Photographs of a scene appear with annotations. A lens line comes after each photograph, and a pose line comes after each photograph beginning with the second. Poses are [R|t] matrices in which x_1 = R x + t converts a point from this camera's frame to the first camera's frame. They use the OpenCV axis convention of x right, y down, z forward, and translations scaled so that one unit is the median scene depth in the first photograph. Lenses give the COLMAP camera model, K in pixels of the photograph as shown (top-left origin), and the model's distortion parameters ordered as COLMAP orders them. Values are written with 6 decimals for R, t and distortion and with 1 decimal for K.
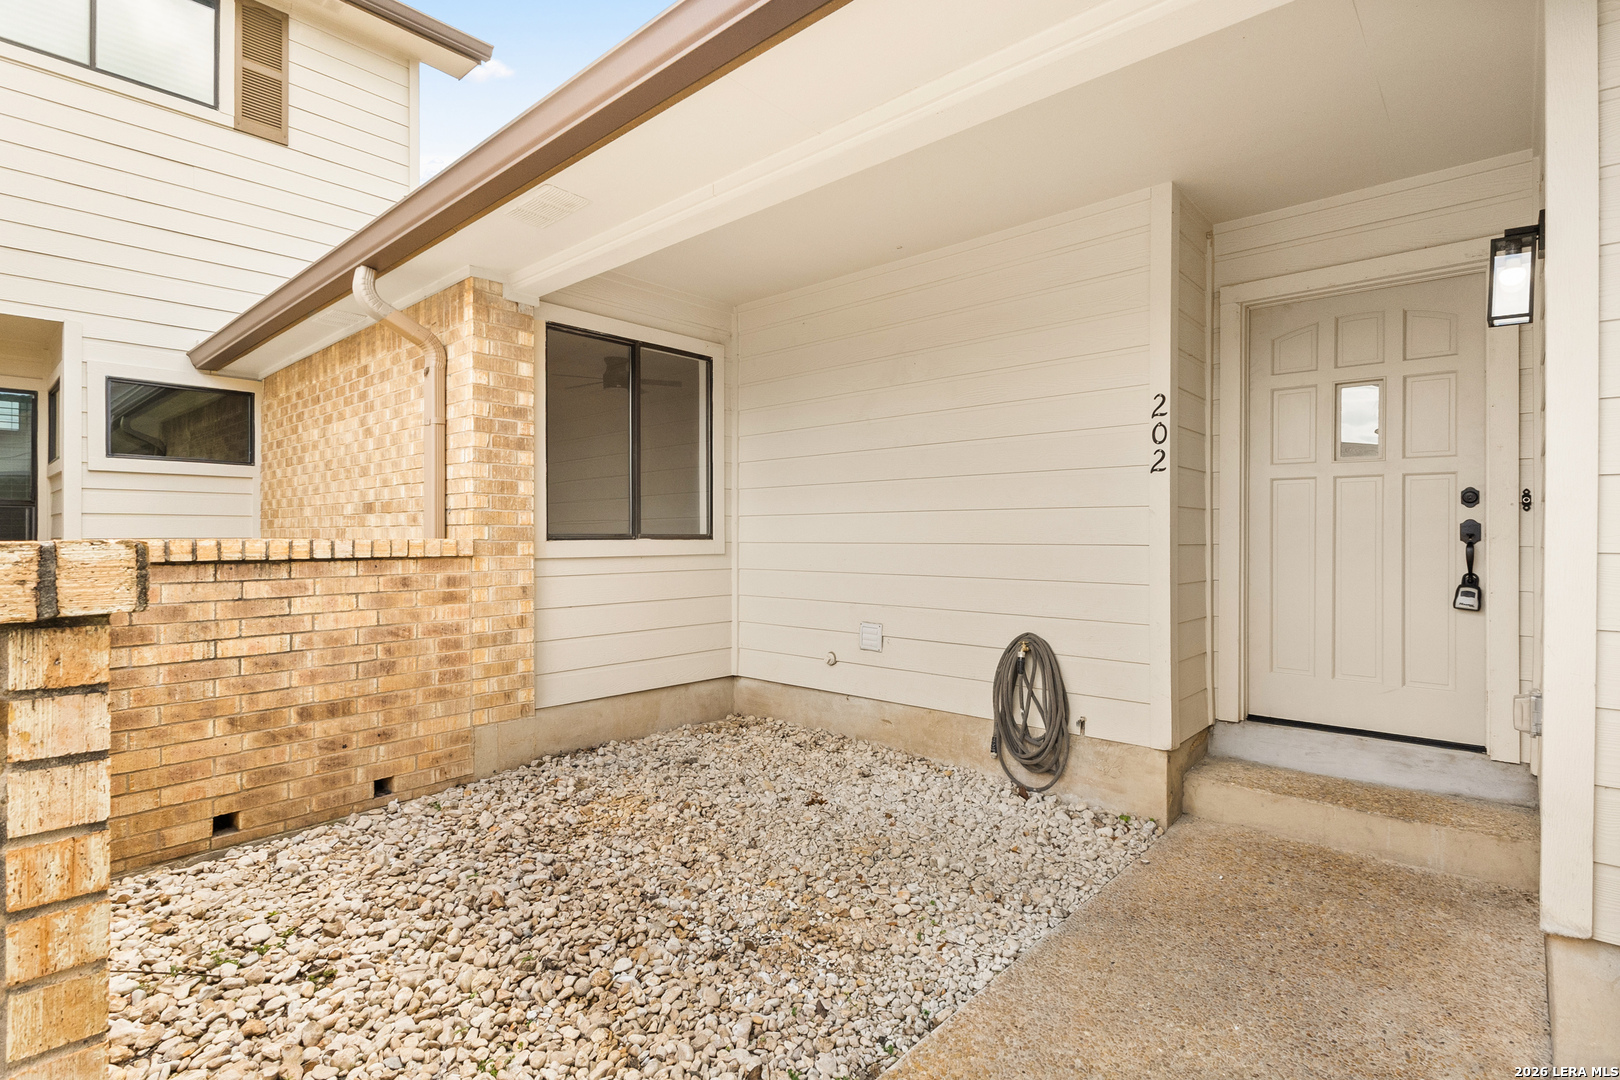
lens RADIAL K [[788.6, 0, 820.8], [0, 788.6, 535.1], [0, 0, 1]] dist [0.001173, 0.000054]
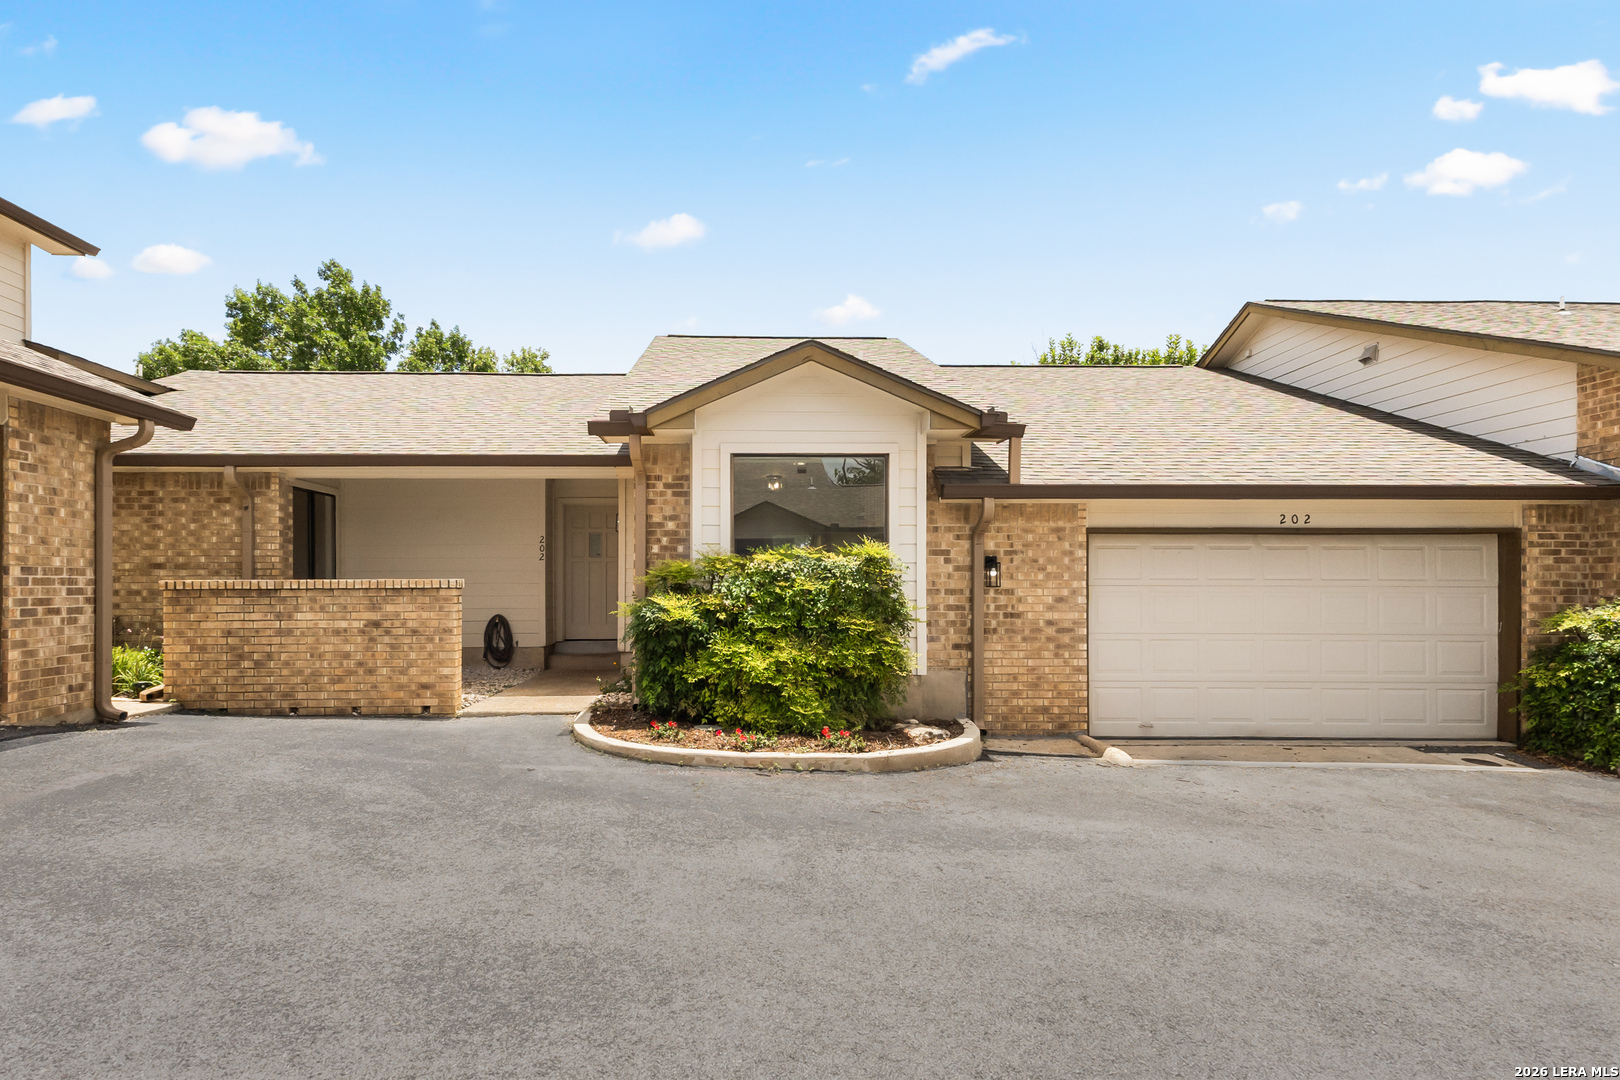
lens RADIAL K [[867.2, 0, 771.9], [0, 867.2, 548.9], [0, 0, 1]] dist [0.027506, -0.000078]
pose [[0.728863, 0.028274, 0.684075, -1.180561], [0.000071, 0.999144, -0.041372, 0.017805], [-0.684659, 0.030204, 0.728237, -1.991798]]
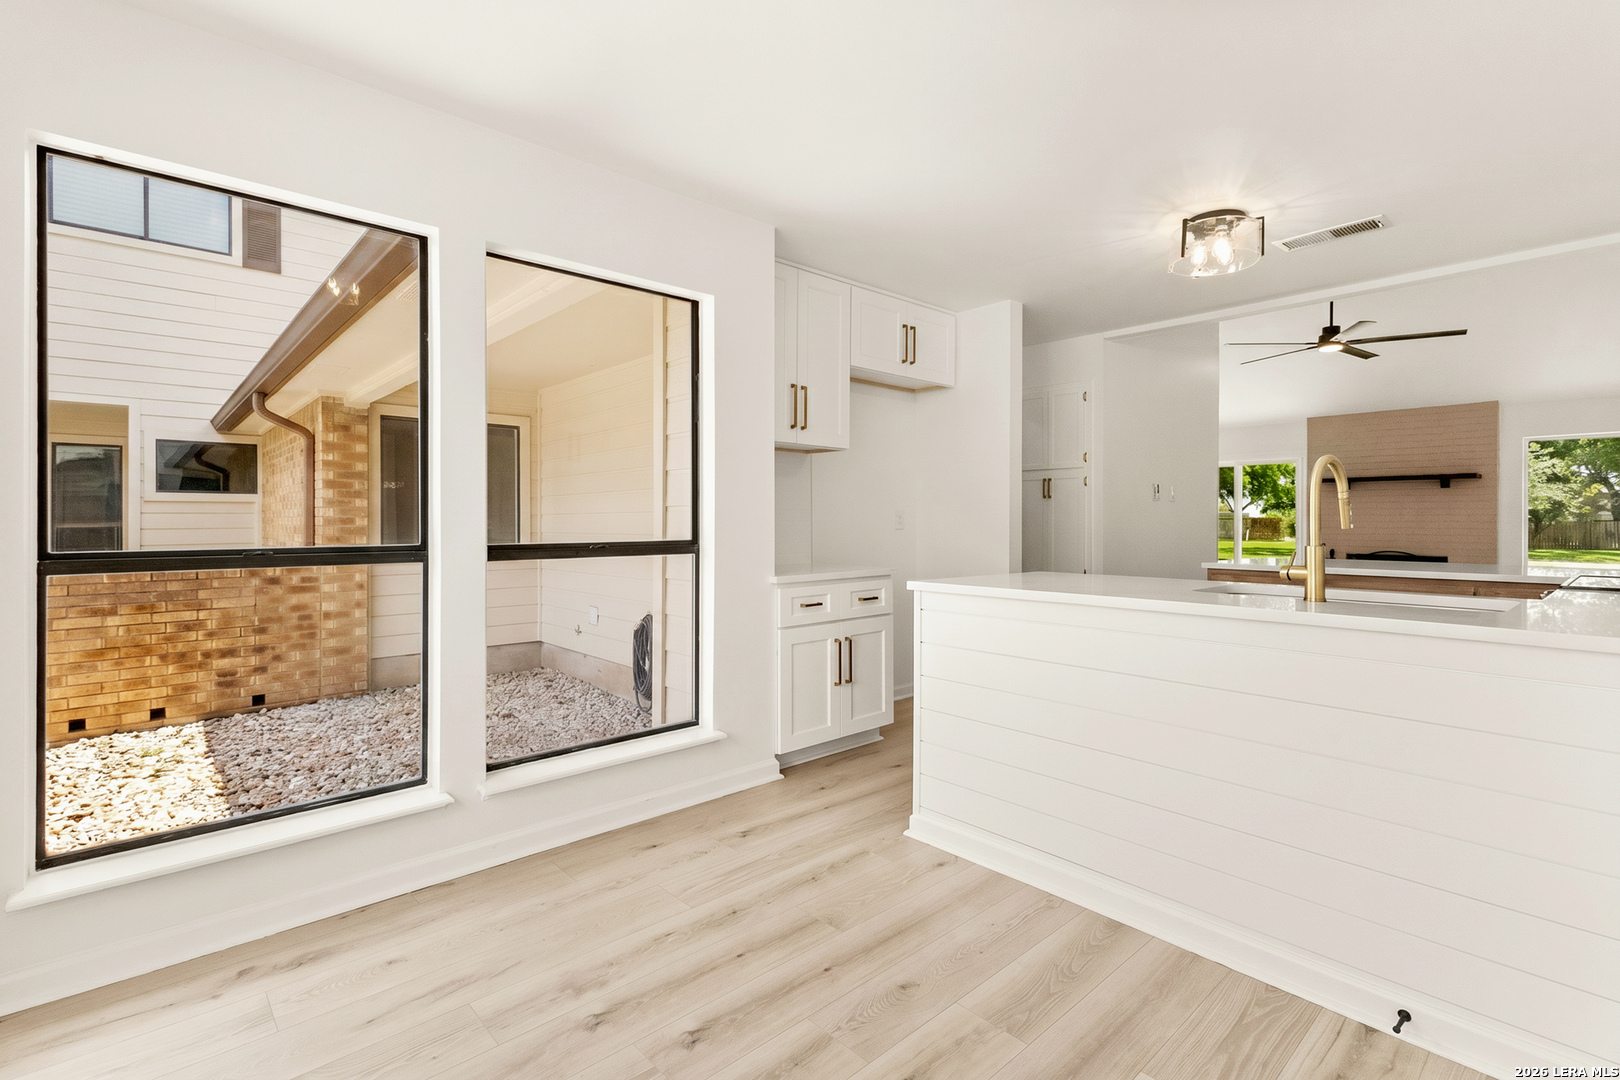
lens RADIAL K [[747.4, 0, 792.4], [0, 747.4, 514.4], [0, 0, 1]] dist [0.017194, -0.000611]
pose [[0.992648, -0.001667, -0.121026, 0.740807], [0.000889, 0.999979, -0.006475, -0.067026], [0.121034, 0.006320, 0.992628, -0.455315]]
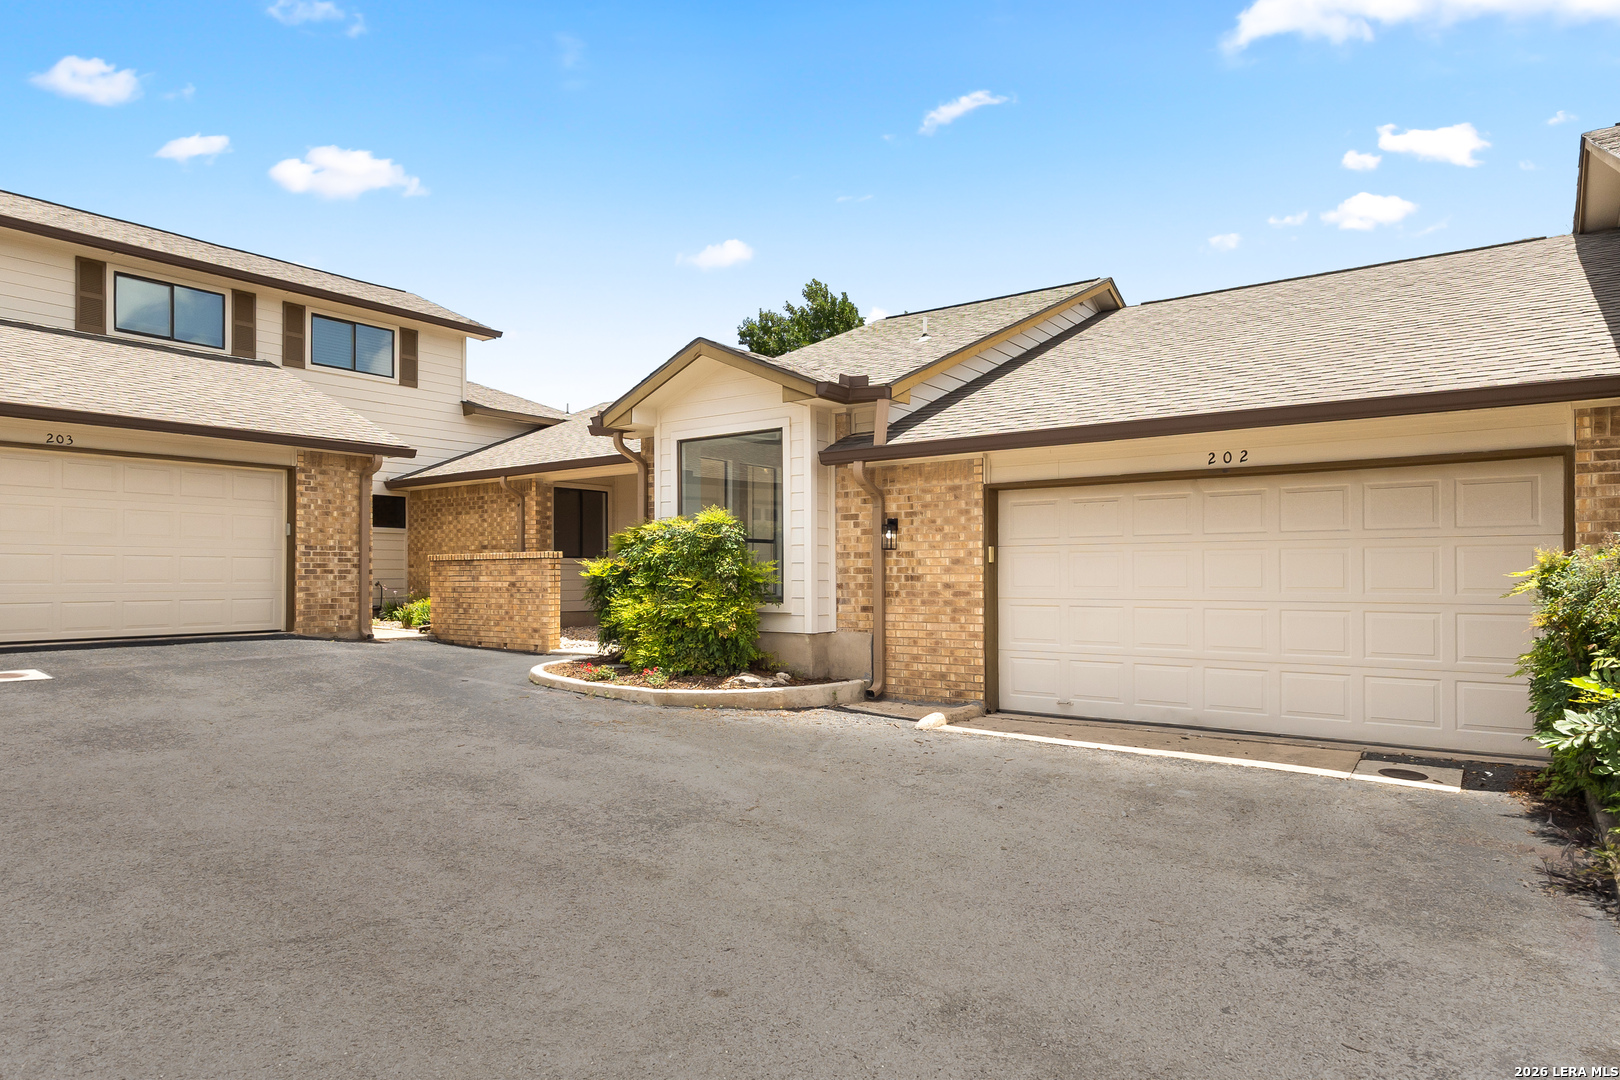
lens RADIAL K [[967.1, 0, 819.5], [0, 967.1, 524.8], [0, 0, 1]] dist [0.004464, 0.001158]
pose [[0.995382, 0.002032, 0.095969, 0.364136], [0.003085, 0.998582, -0.053145, 0.092268], [-0.095941, 0.053196, 0.993965, -3.208779]]
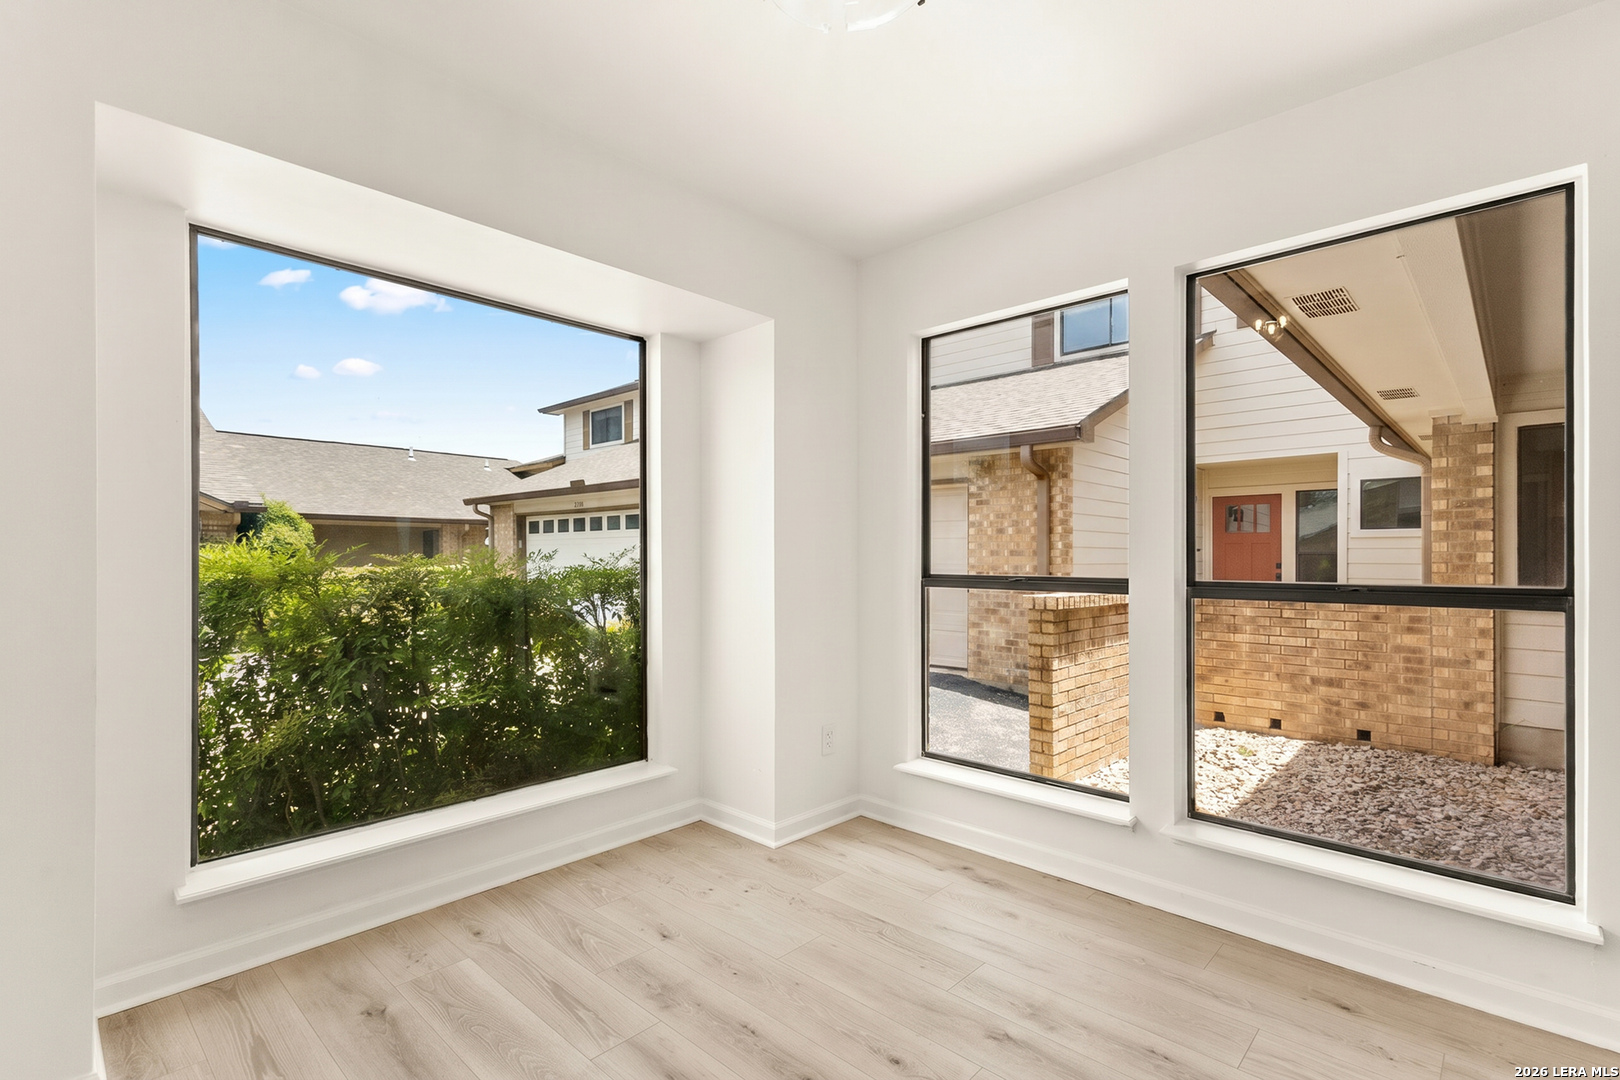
lens RADIAL K [[747.6, 0, 815.6], [0, 747.6, 550.5], [0, 0, 1]] dist [0.000443, -0.000277]
pose [[-0.029570, -0.005712, -0.999546, 1.027831], [-0.002006, 0.999982, -0.005655, -0.065775], [0.999561, 0.001838, -0.029581, -0.132055]]
